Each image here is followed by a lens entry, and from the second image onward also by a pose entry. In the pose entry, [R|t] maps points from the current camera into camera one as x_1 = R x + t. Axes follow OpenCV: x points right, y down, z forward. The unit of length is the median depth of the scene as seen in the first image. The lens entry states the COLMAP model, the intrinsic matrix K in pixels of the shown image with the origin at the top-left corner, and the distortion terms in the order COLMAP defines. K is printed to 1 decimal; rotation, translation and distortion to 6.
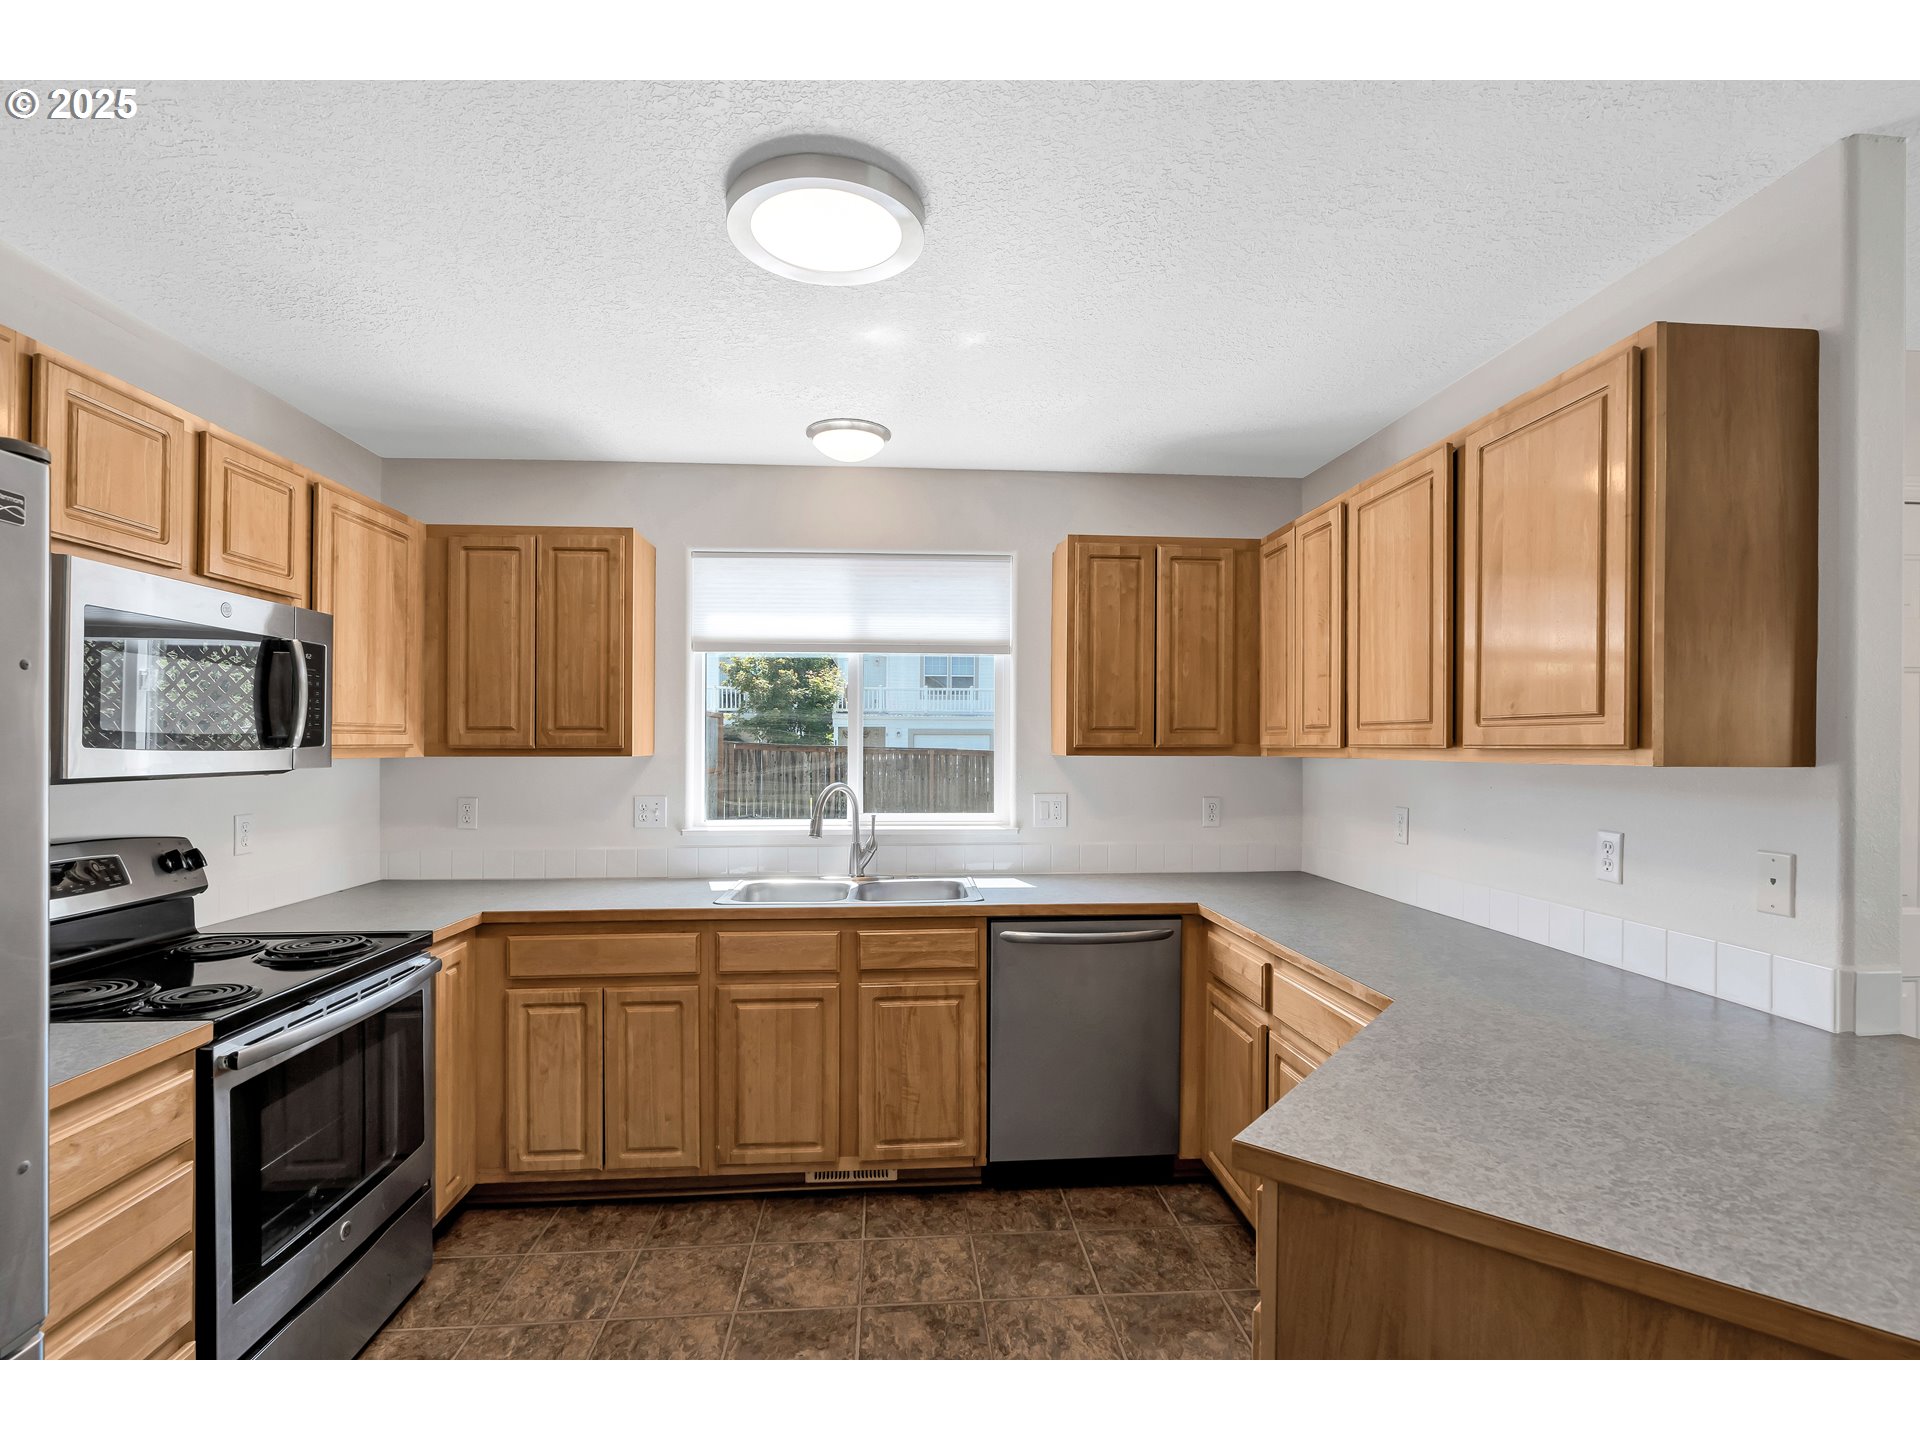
lens RADIAL K [[877.9, 0, 966.0], [0, 877.9, 744.7], [0, 0, 1]] dist [-0.003428, 0.000714]
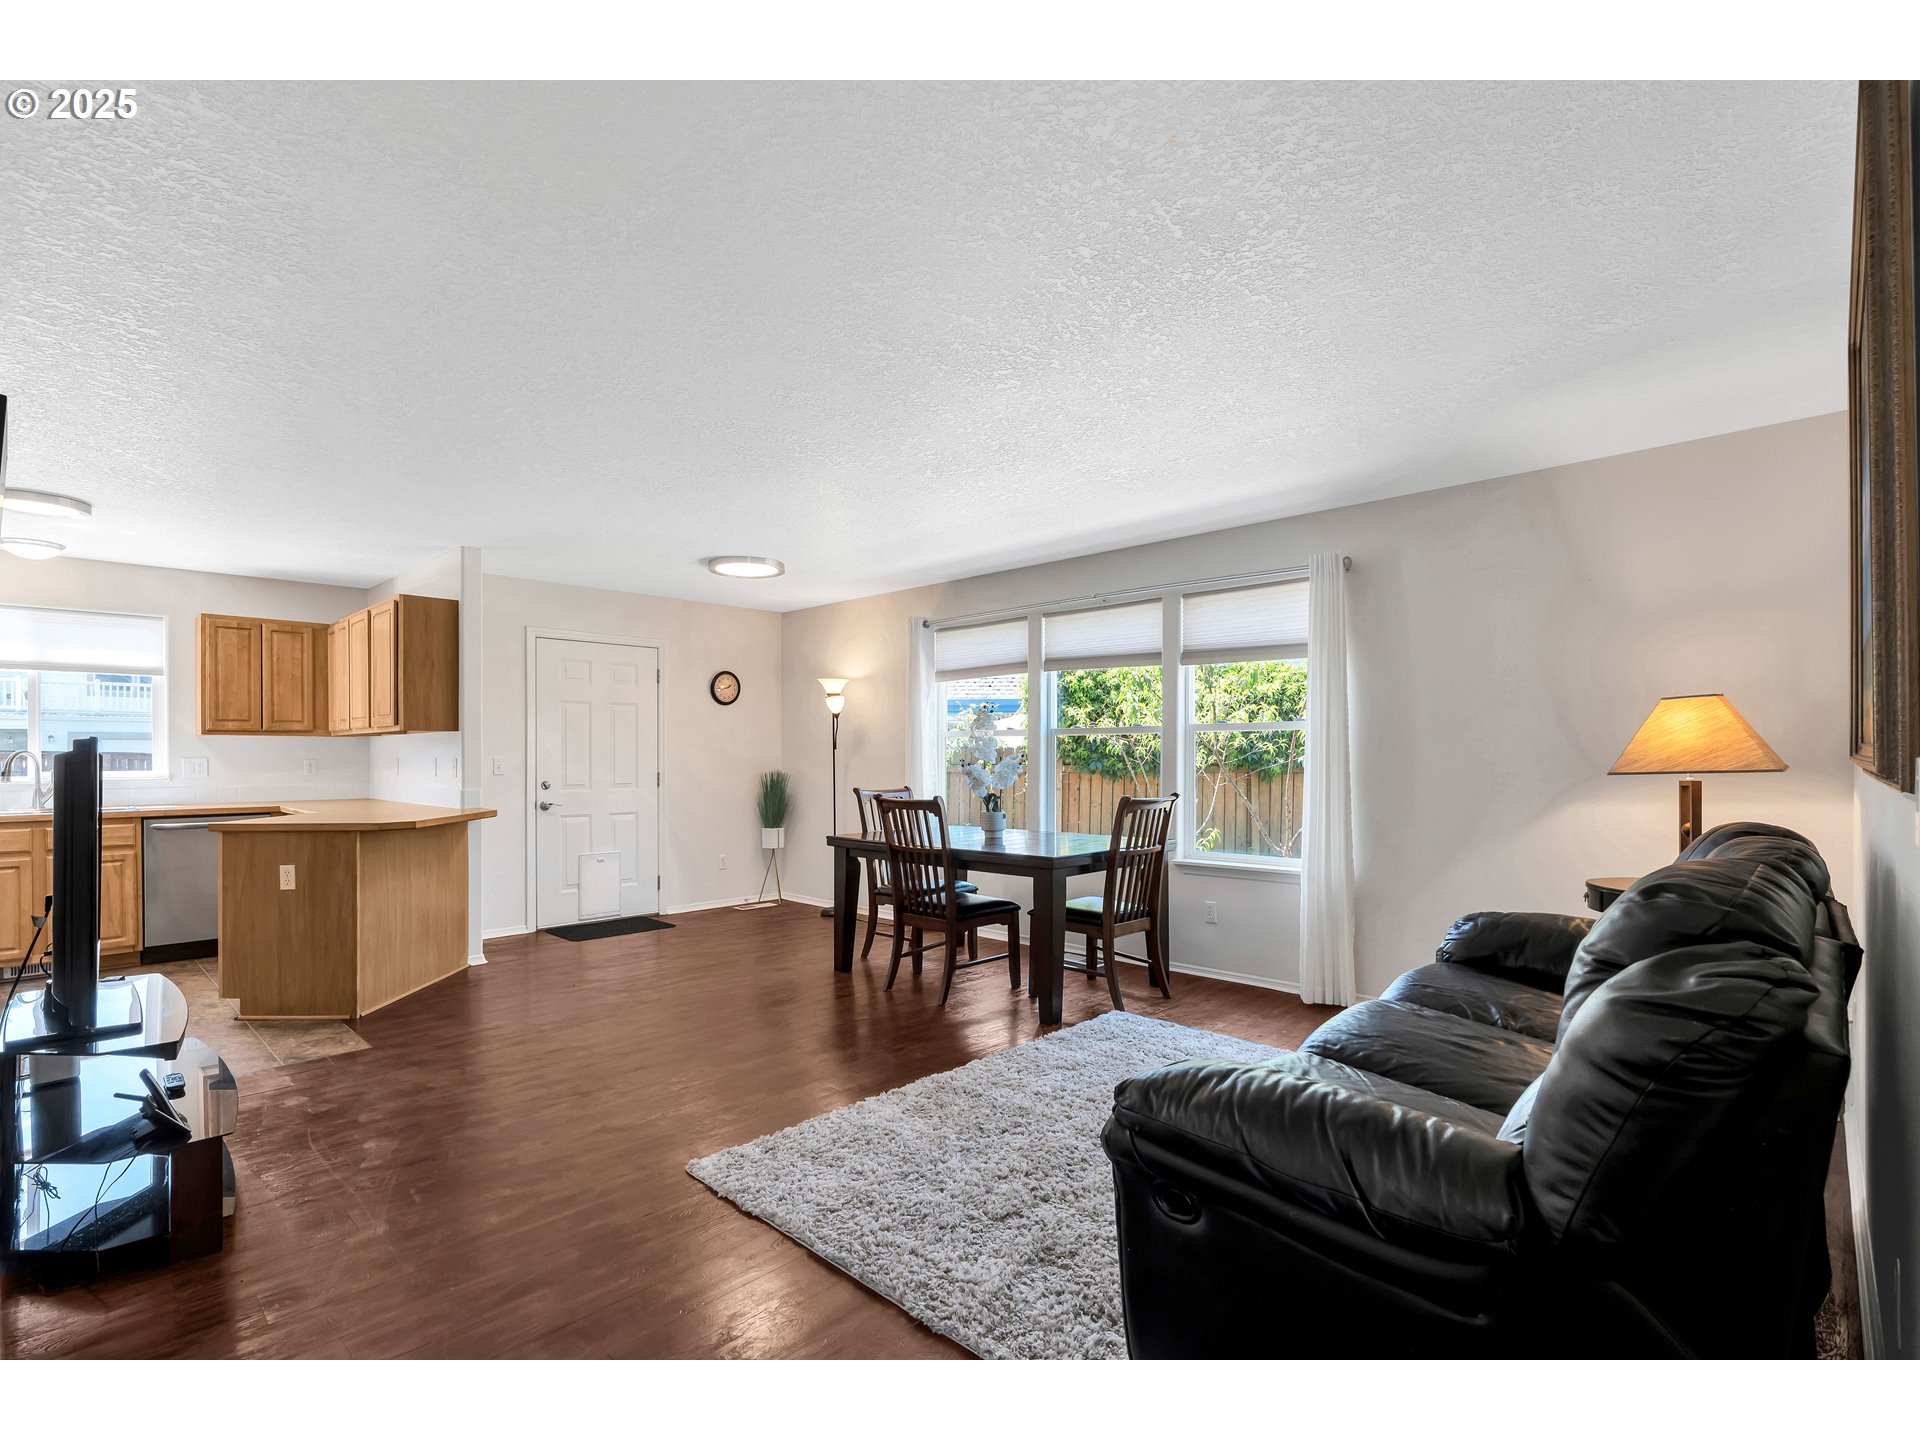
lens RADIAL K [[877.9, 0, 922.0], [0, 877.9, 756.8], [0, 0, 1]] dist [-0.003428, 0.000714]
pose [[0.759495, -0.009795, 0.650440, 0.075938], [0.008225, 0.999951, 0.005453, 0.069150], [-0.650461, 0.001208, 0.759538, -1.537582]]
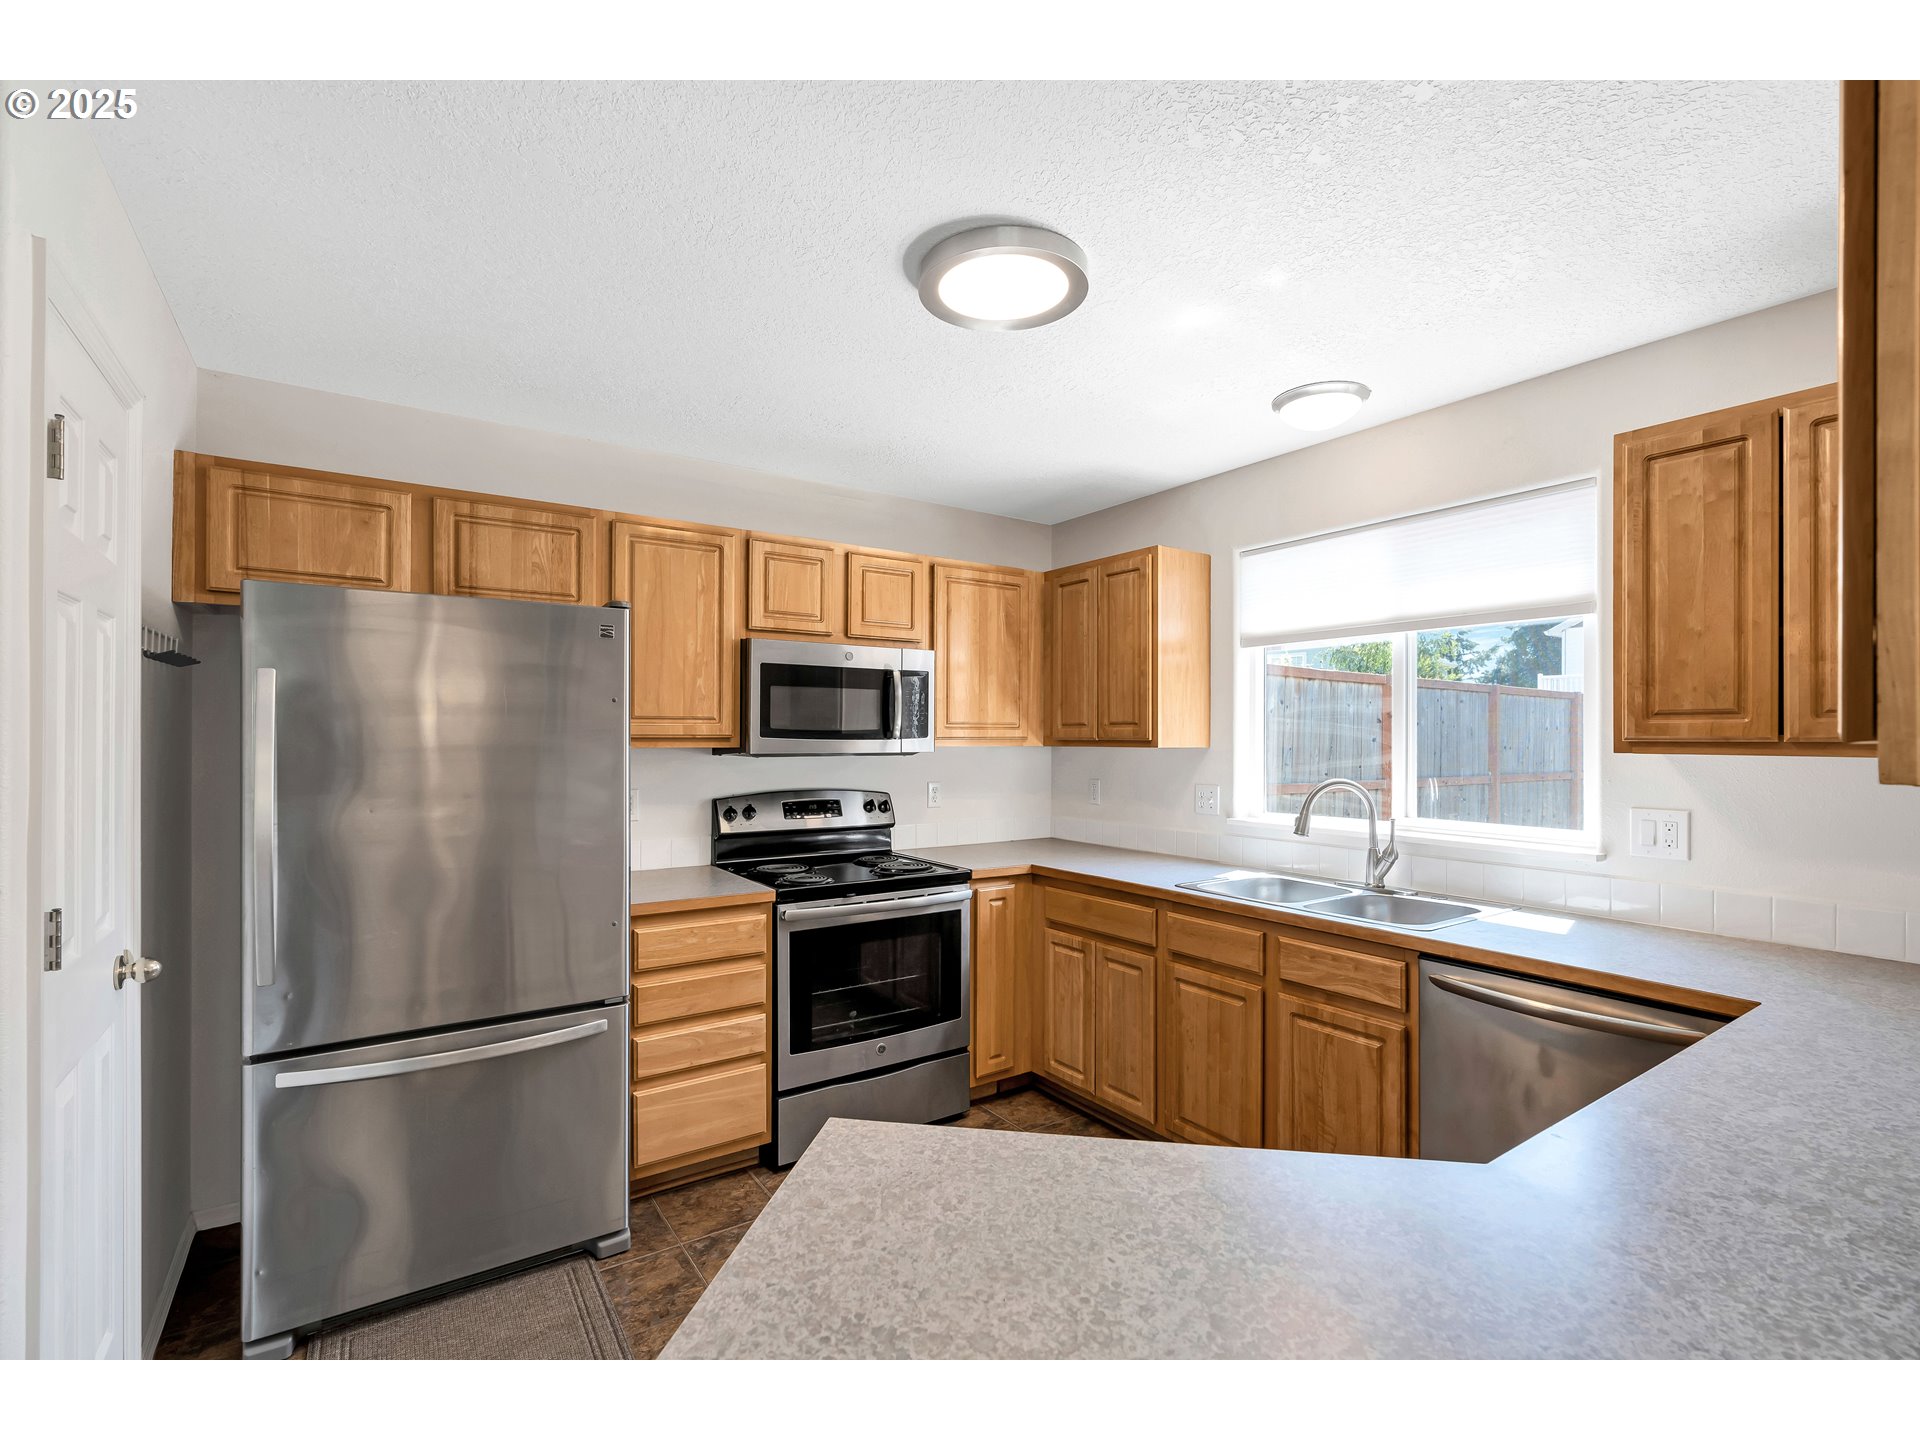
lens RADIAL K [[877.9, 0, 980.8], [0, 877.9, 732.1], [0, 0, 1]] dist [-0.003428, 0.000714]
pose [[0.518452, -0.004869, -0.855093, 0.508199], [-0.002506, 0.999971, -0.007214, 0.002212], [0.855103, 0.005883, 0.518425, 0.241353]]
